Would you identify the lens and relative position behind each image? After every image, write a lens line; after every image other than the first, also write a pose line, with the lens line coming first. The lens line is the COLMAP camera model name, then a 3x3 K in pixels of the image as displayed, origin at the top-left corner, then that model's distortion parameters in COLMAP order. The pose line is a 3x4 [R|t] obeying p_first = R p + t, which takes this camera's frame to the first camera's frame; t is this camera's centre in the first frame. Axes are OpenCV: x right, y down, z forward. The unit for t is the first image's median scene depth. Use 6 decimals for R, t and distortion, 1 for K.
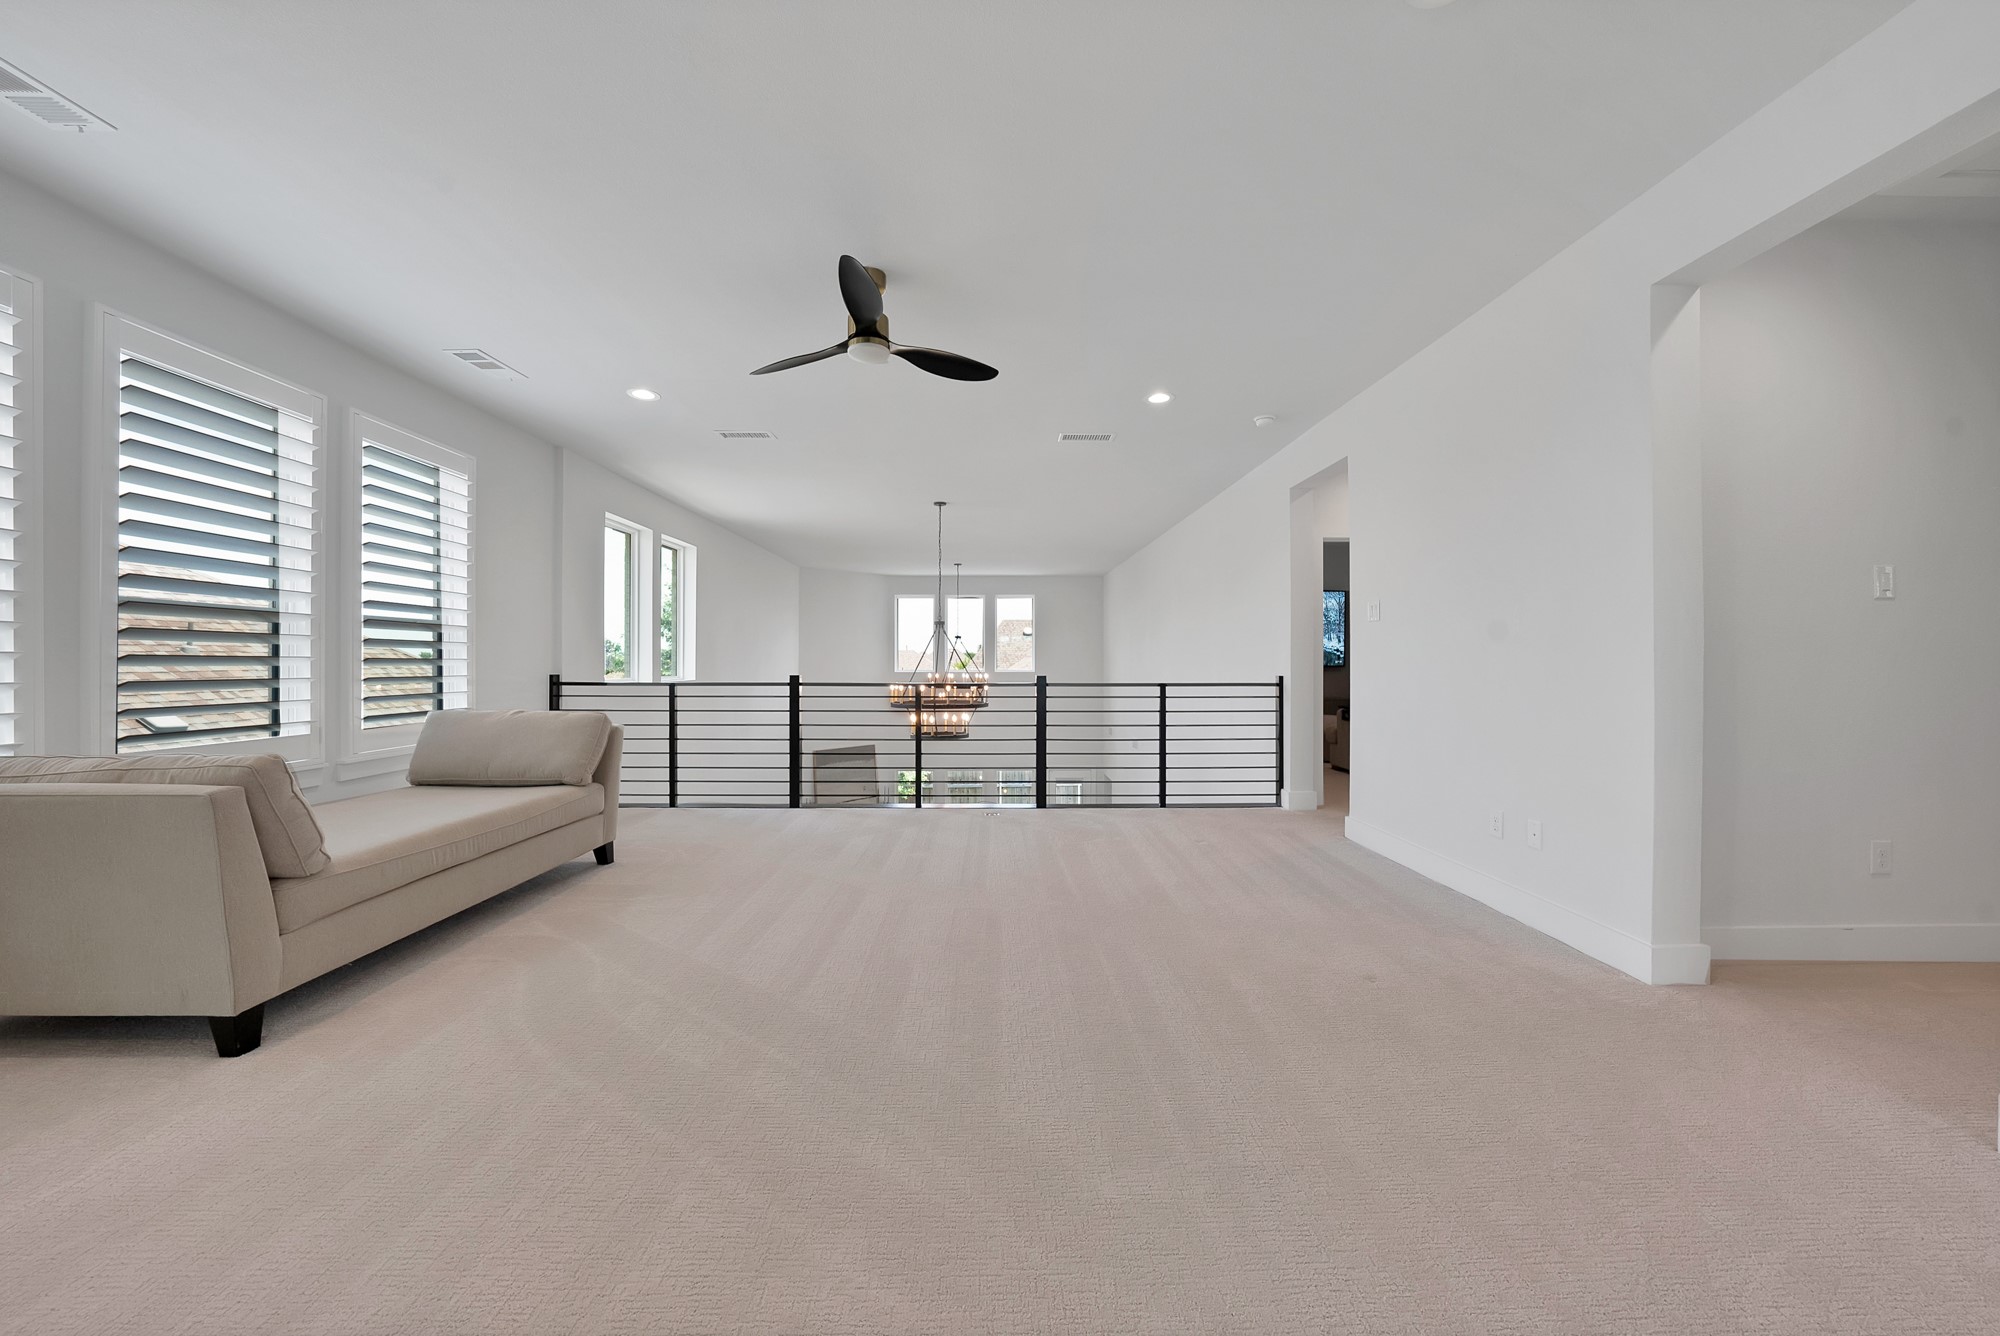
lens RADIAL K [[712.8, 0, 992.6], [0, 712.8, 660.5], [0, 0, 1]] dist [-0.017148, 0.000236]
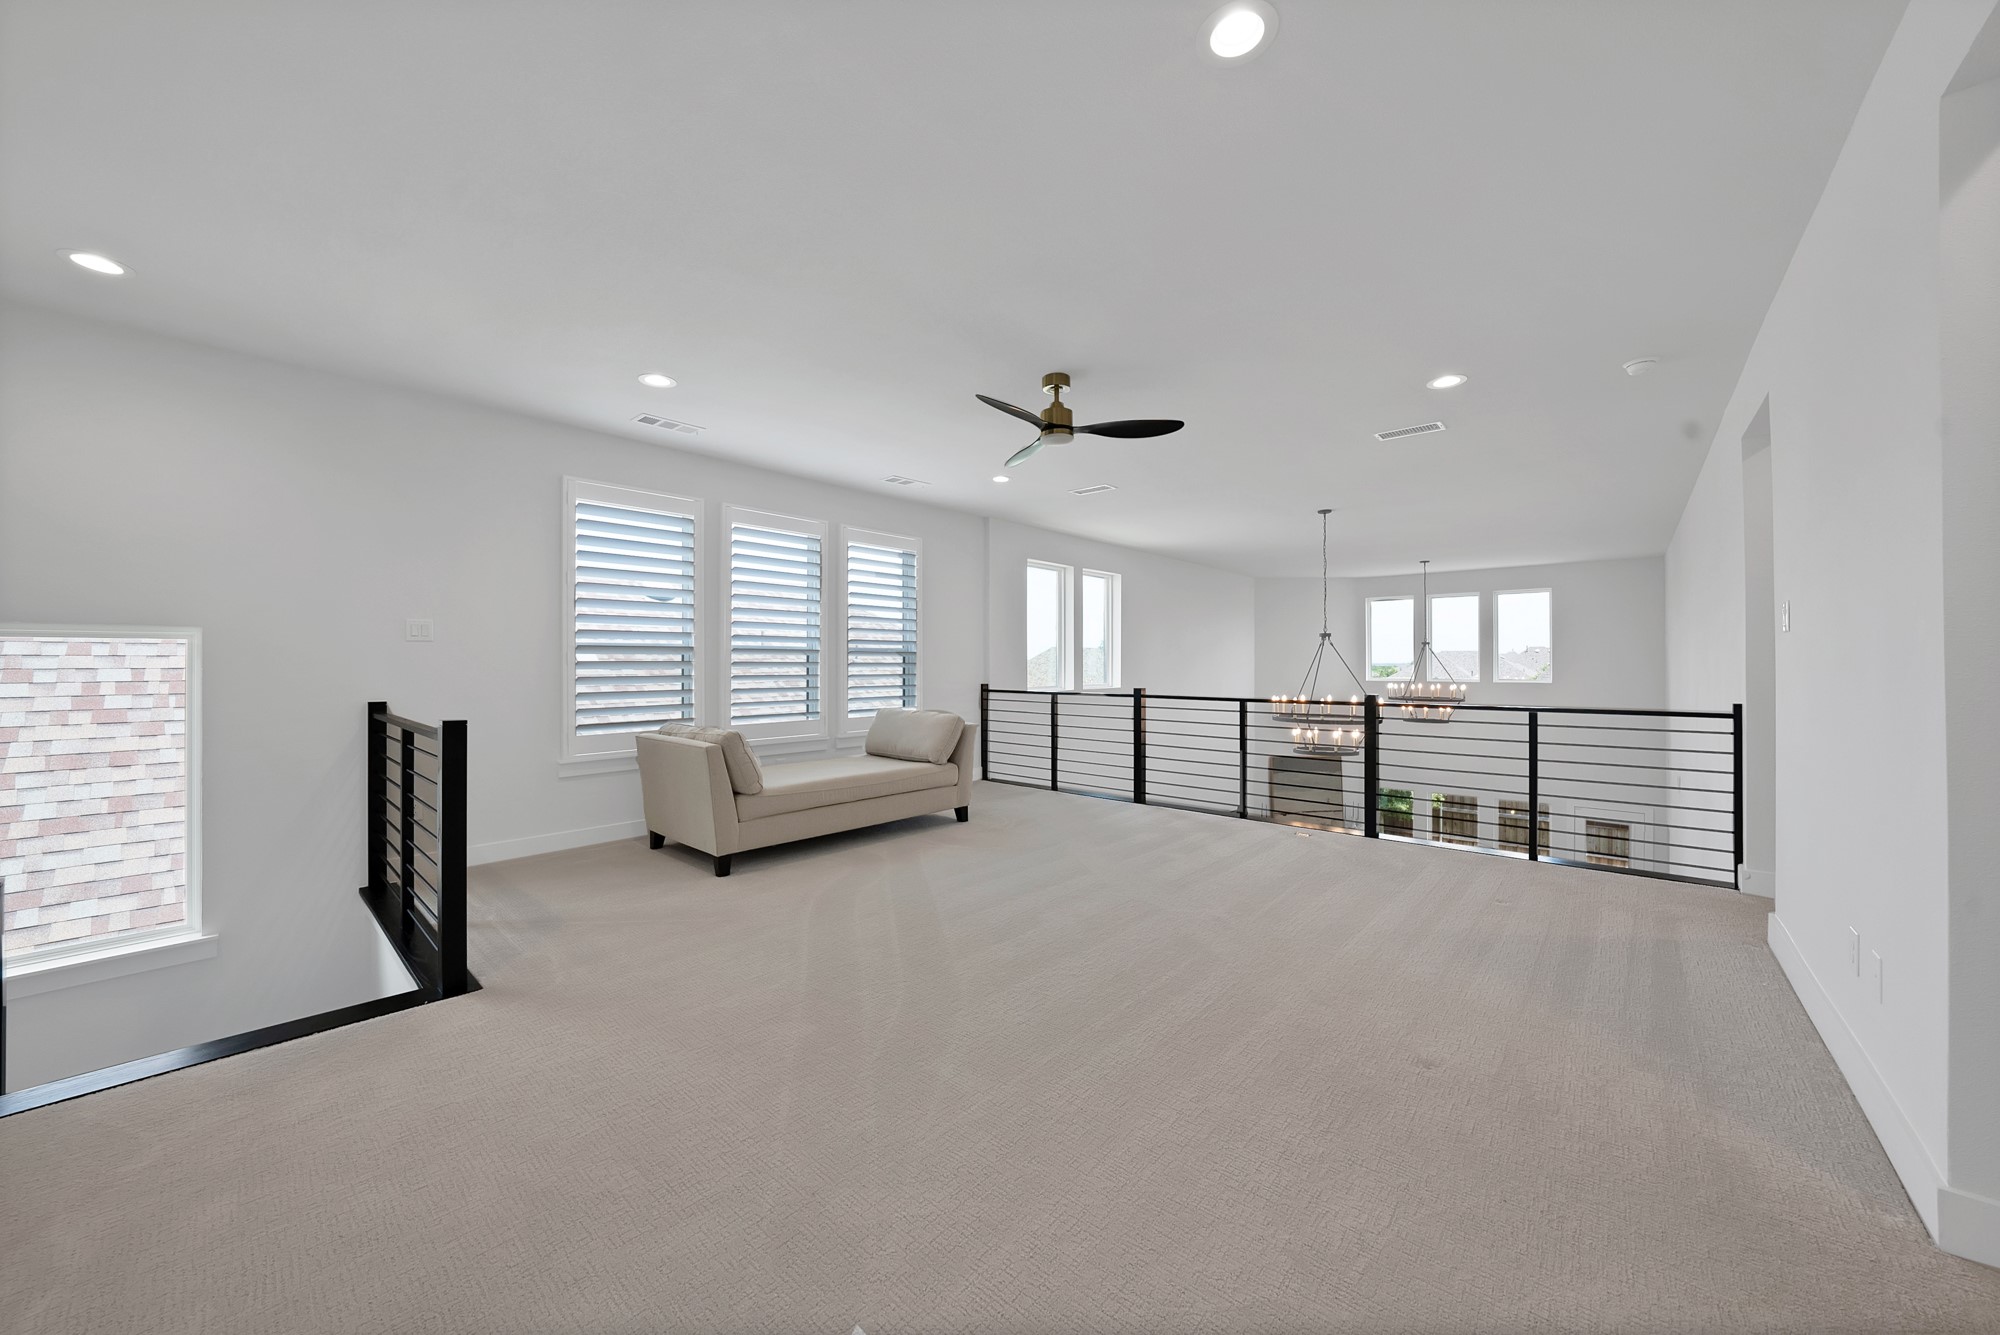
lens RADIAL K [[696.6, 0, 1000.0], [0, 696.6, 667.5], [0, 0, 1]] dist [-0.000201, 0.000070]
pose [[0.757008, 0.001537, -0.653404, 0.300552], [0.001292, 0.999992, 0.003848, -0.018275], [0.653404, -0.003757, 0.757000, -0.004028]]
